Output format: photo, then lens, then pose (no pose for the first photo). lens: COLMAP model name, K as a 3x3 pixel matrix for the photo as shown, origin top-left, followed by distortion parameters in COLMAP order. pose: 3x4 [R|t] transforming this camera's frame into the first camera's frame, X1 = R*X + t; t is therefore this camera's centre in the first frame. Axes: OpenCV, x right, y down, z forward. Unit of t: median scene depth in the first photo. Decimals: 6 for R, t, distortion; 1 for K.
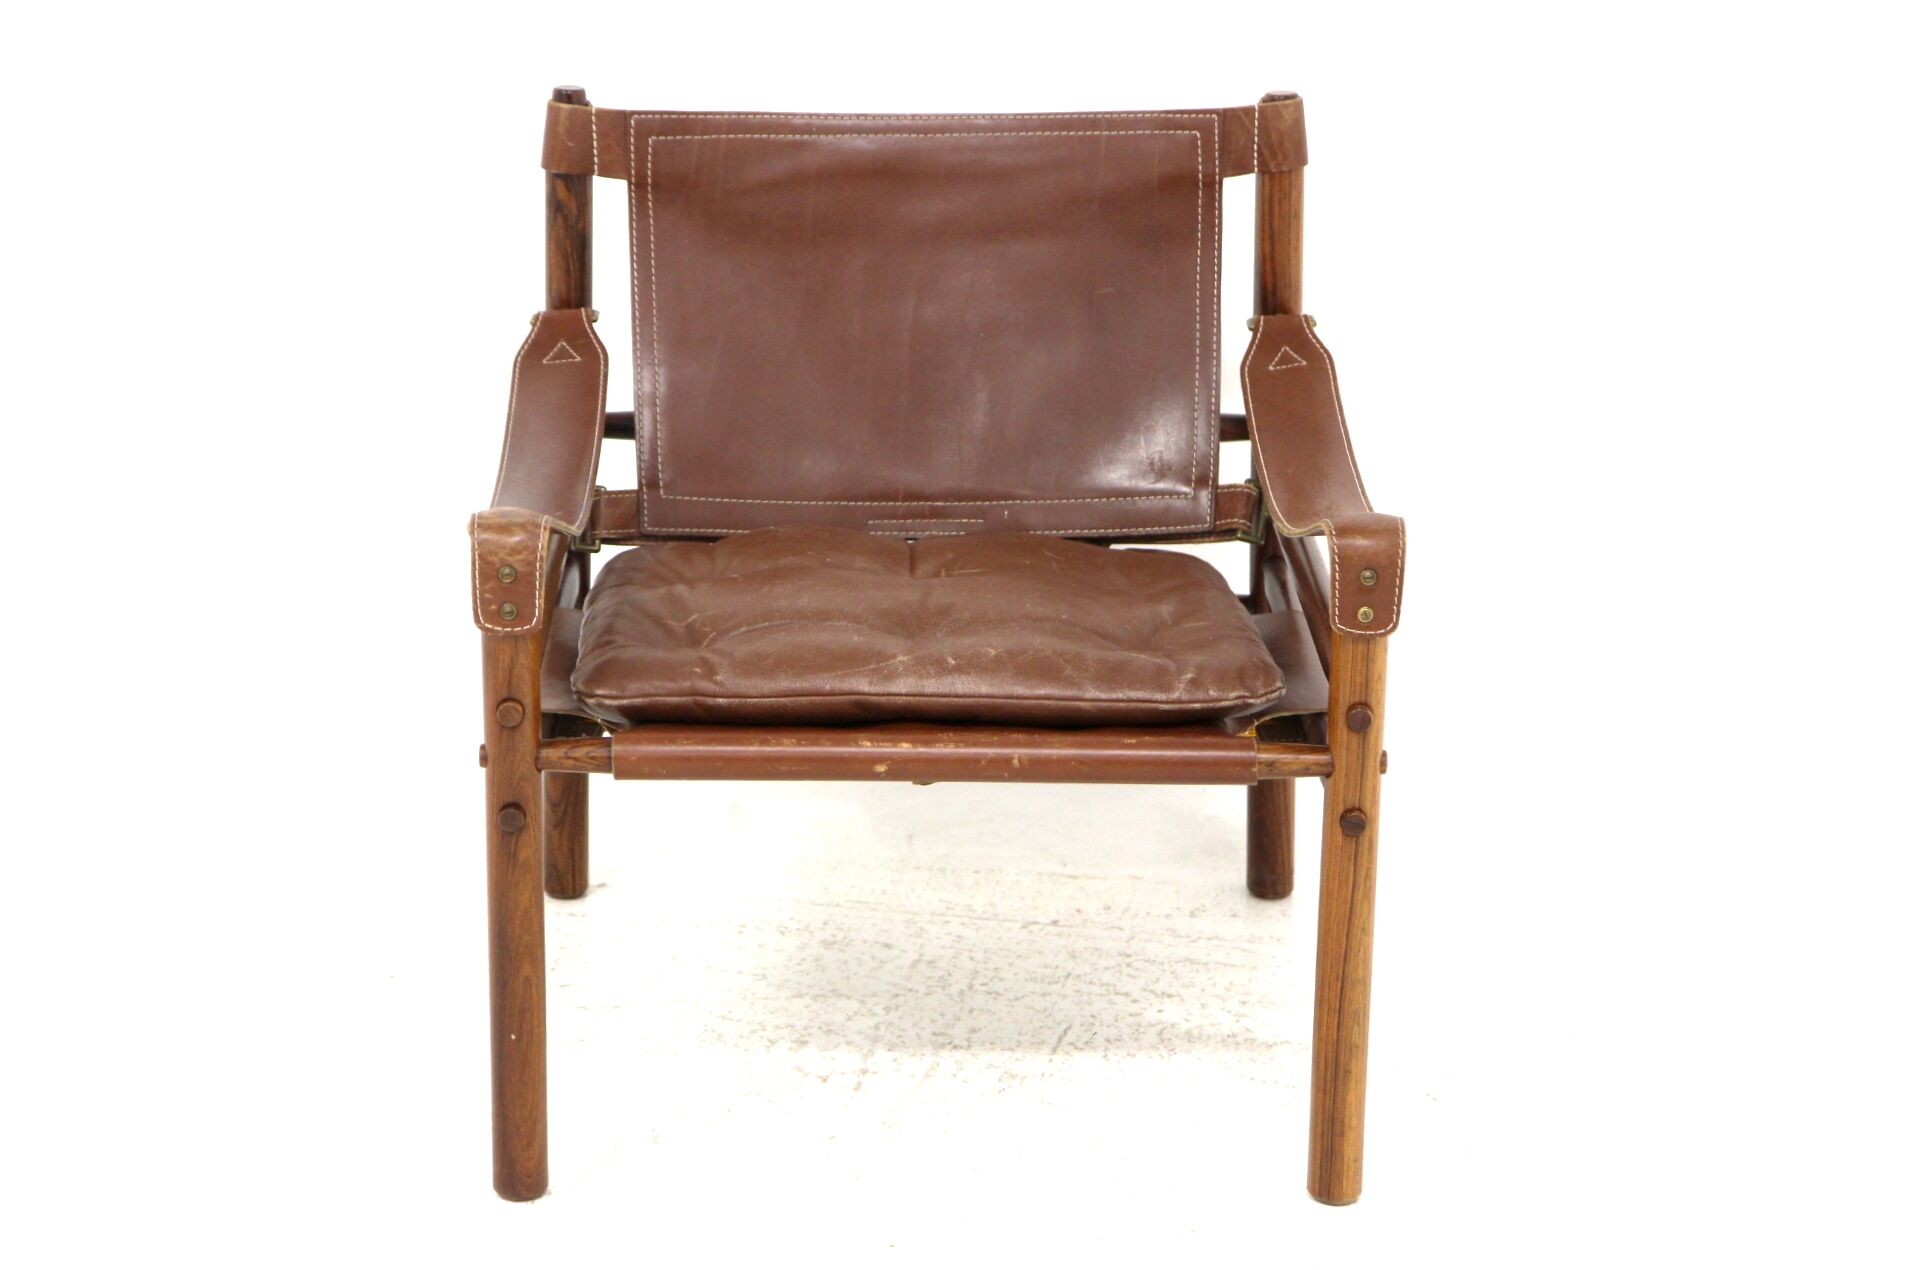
lens RADIAL K [[4295.7, 0, 964.1], [0, 4295.7, 633.0], [0, 0, 1]] dist [0.127775, 0.000000]
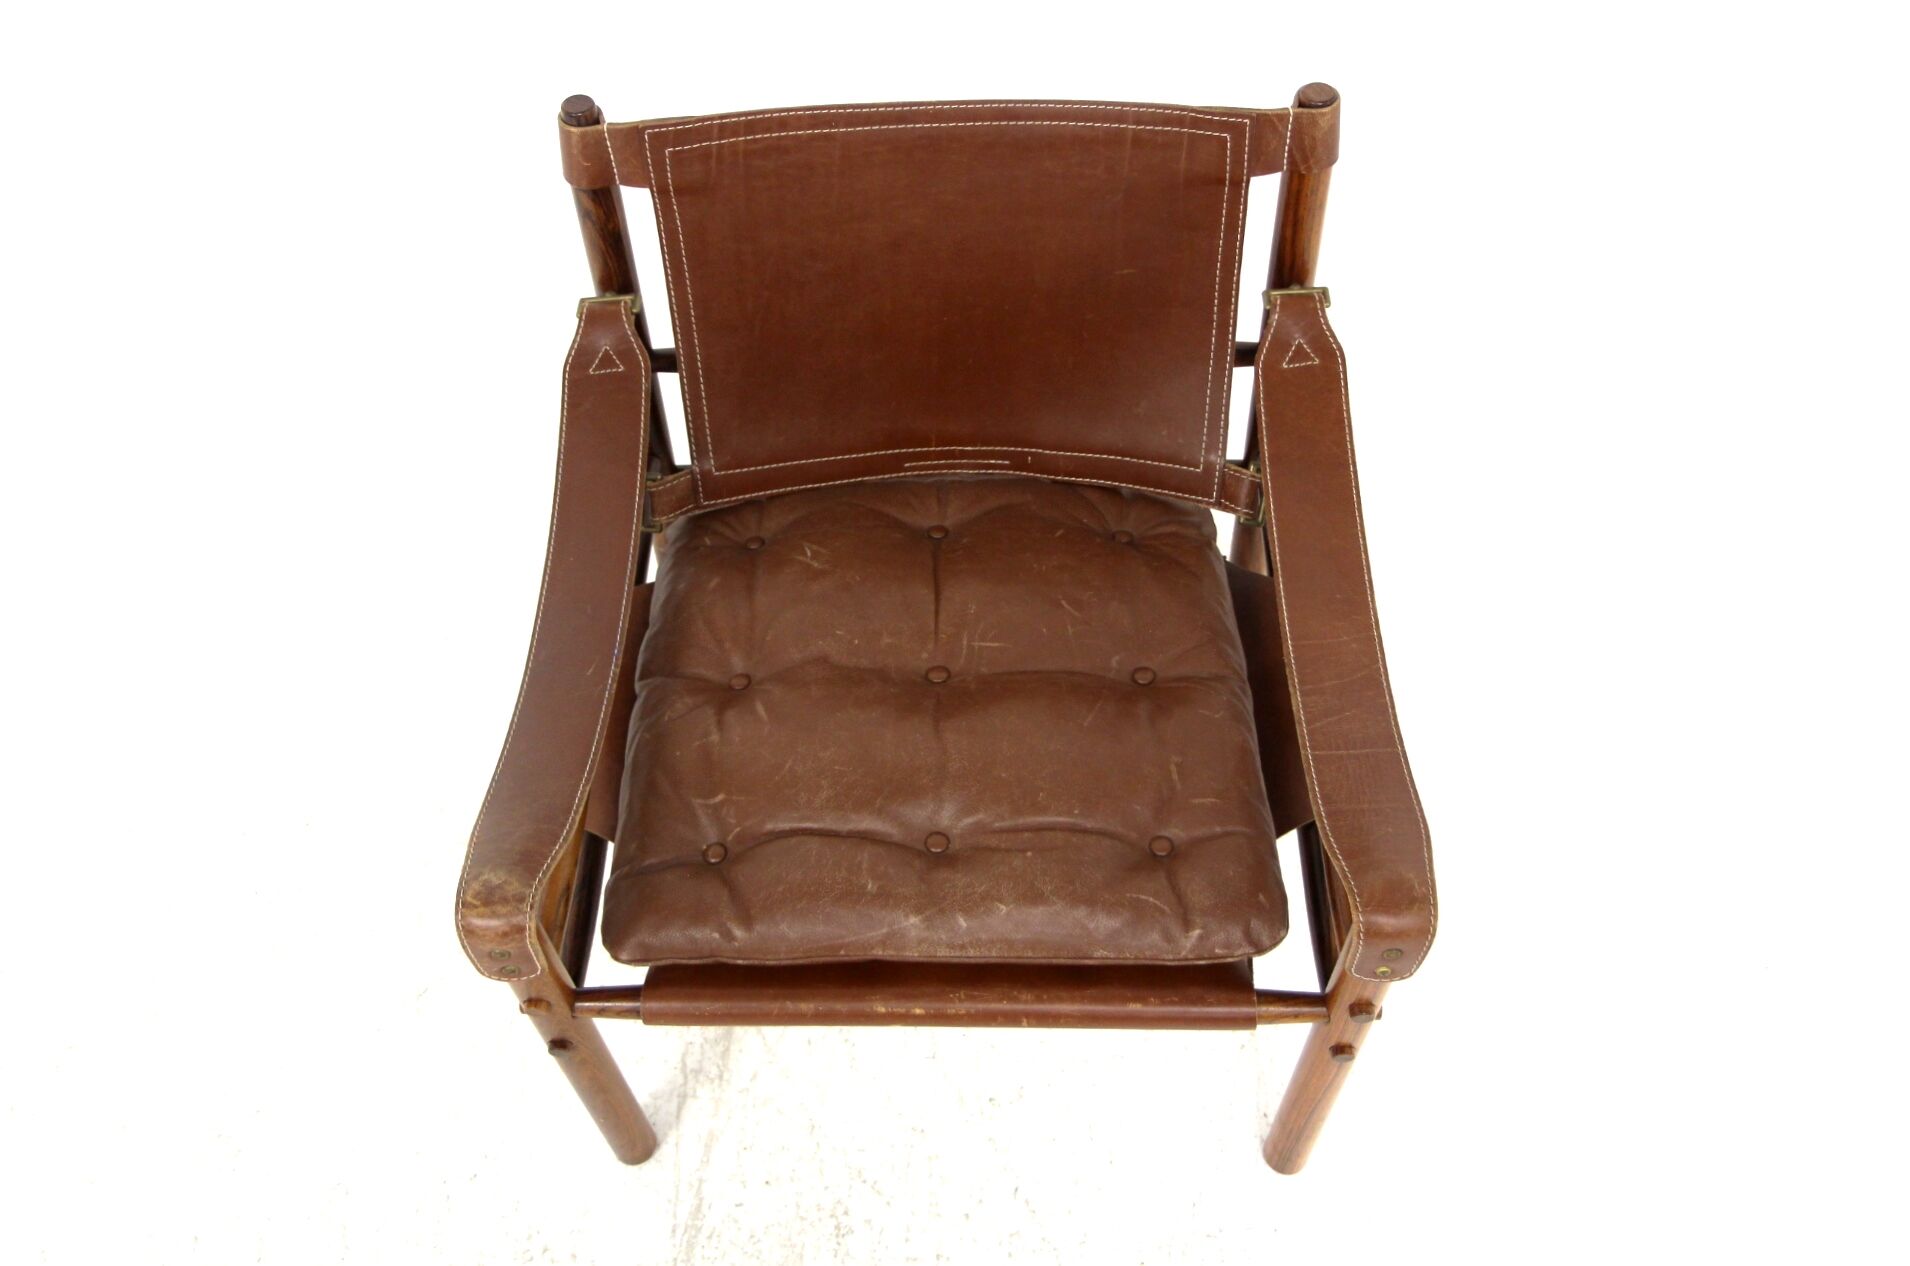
lens RADIAL K [[1650.3, 0, 943.6], [0, 1650.3, 637.5], [0, 0, 1]] dist [-0.078273, -0.004445]
pose [[0.998200, 0.007417, -0.059510, 0.013396], [0.029168, 0.806989, 0.589846, -0.244012], [0.052399, -0.590520, 0.805320, 0.637997]]
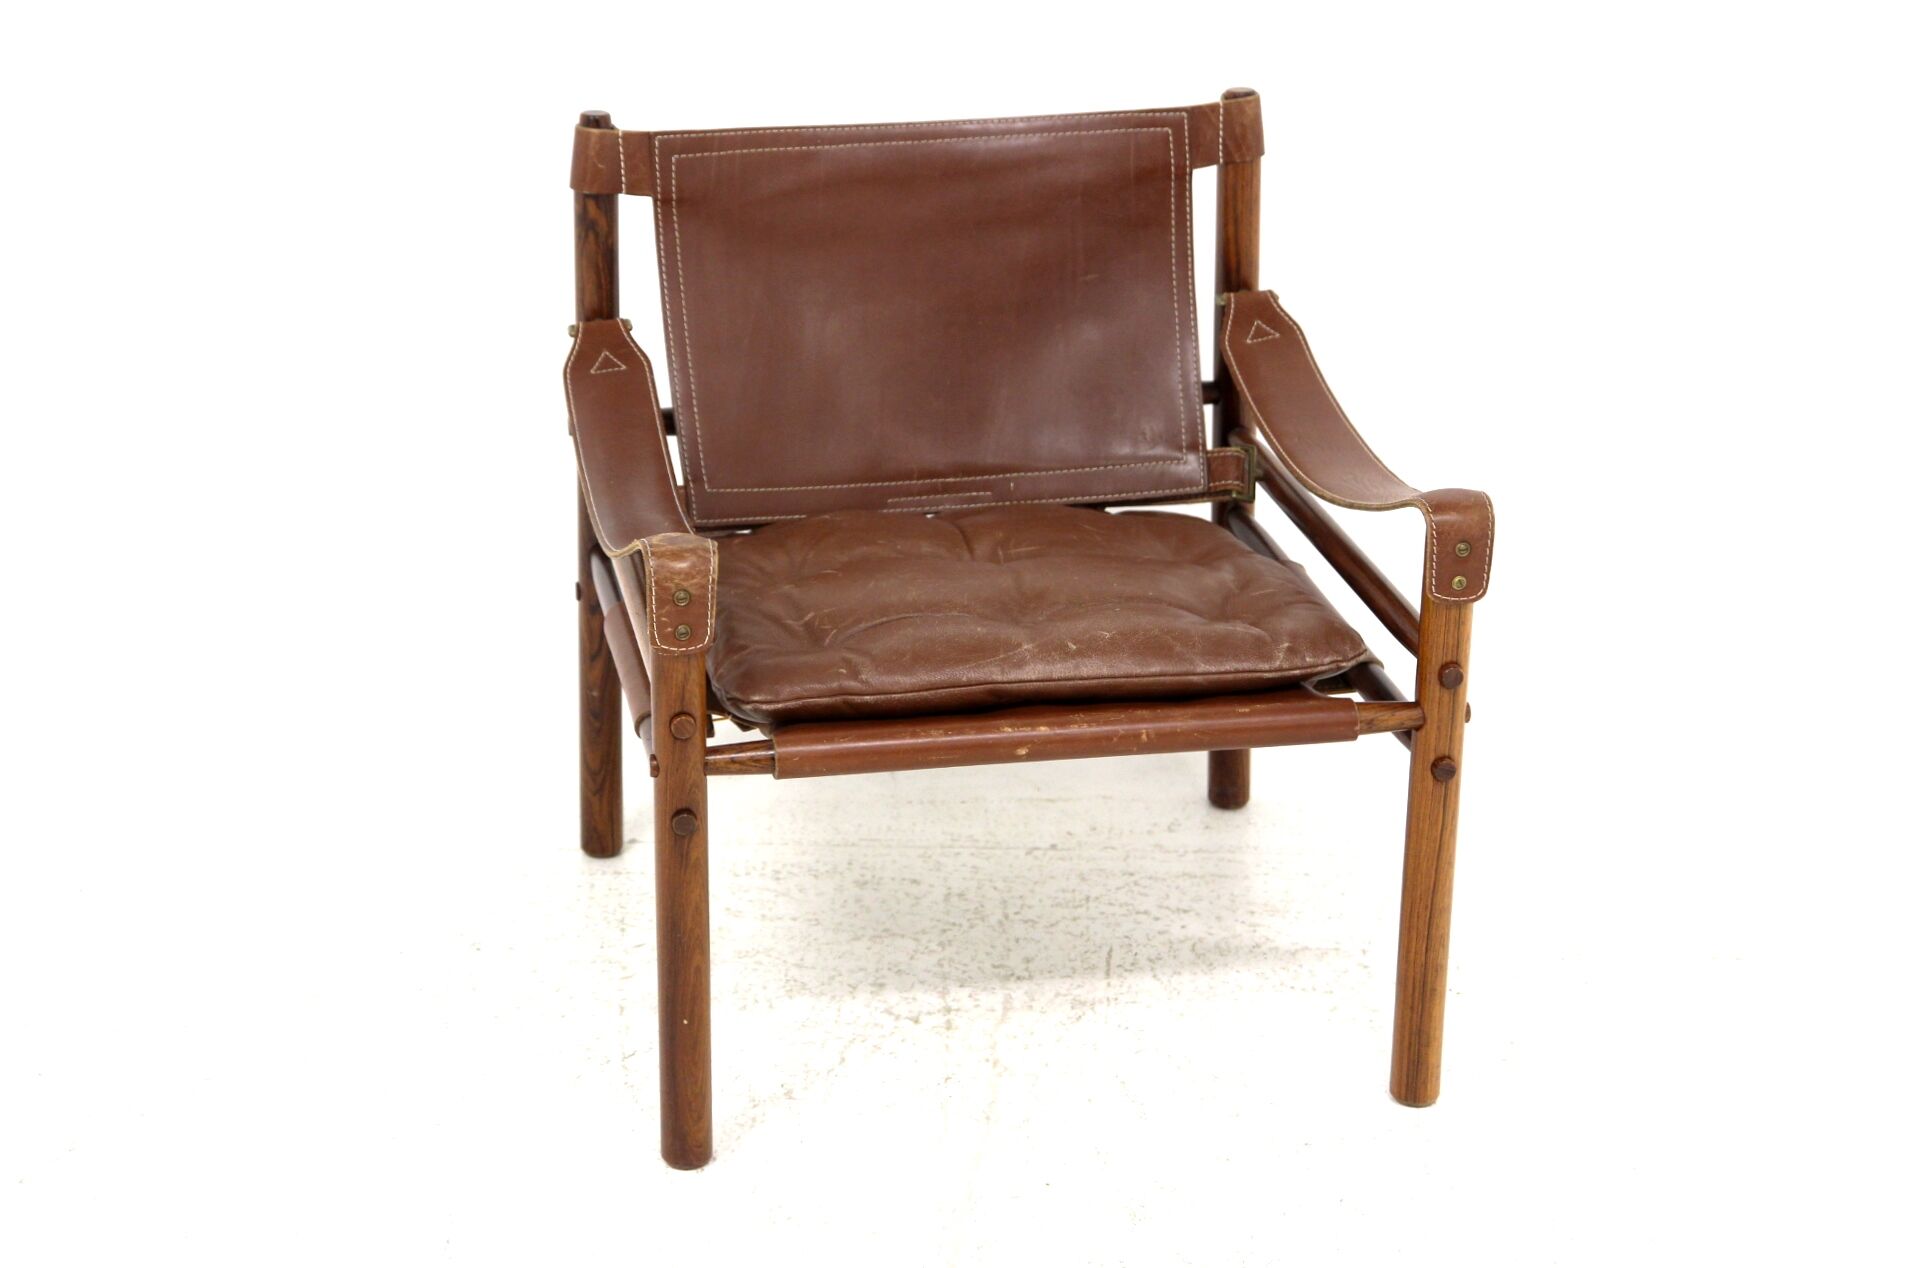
lens RADIAL K [[3528.3, 0, 955.6], [0, 3528.3, 636.7], [0, 0, 1]] dist [0.072831, 0.000000]
pose [[0.984889, -0.065744, 0.160224, -0.152856], [0.056865, 0.996614, 0.059388, -0.044107], [-0.163586, -0.049379, 0.985293, 0.114804]]
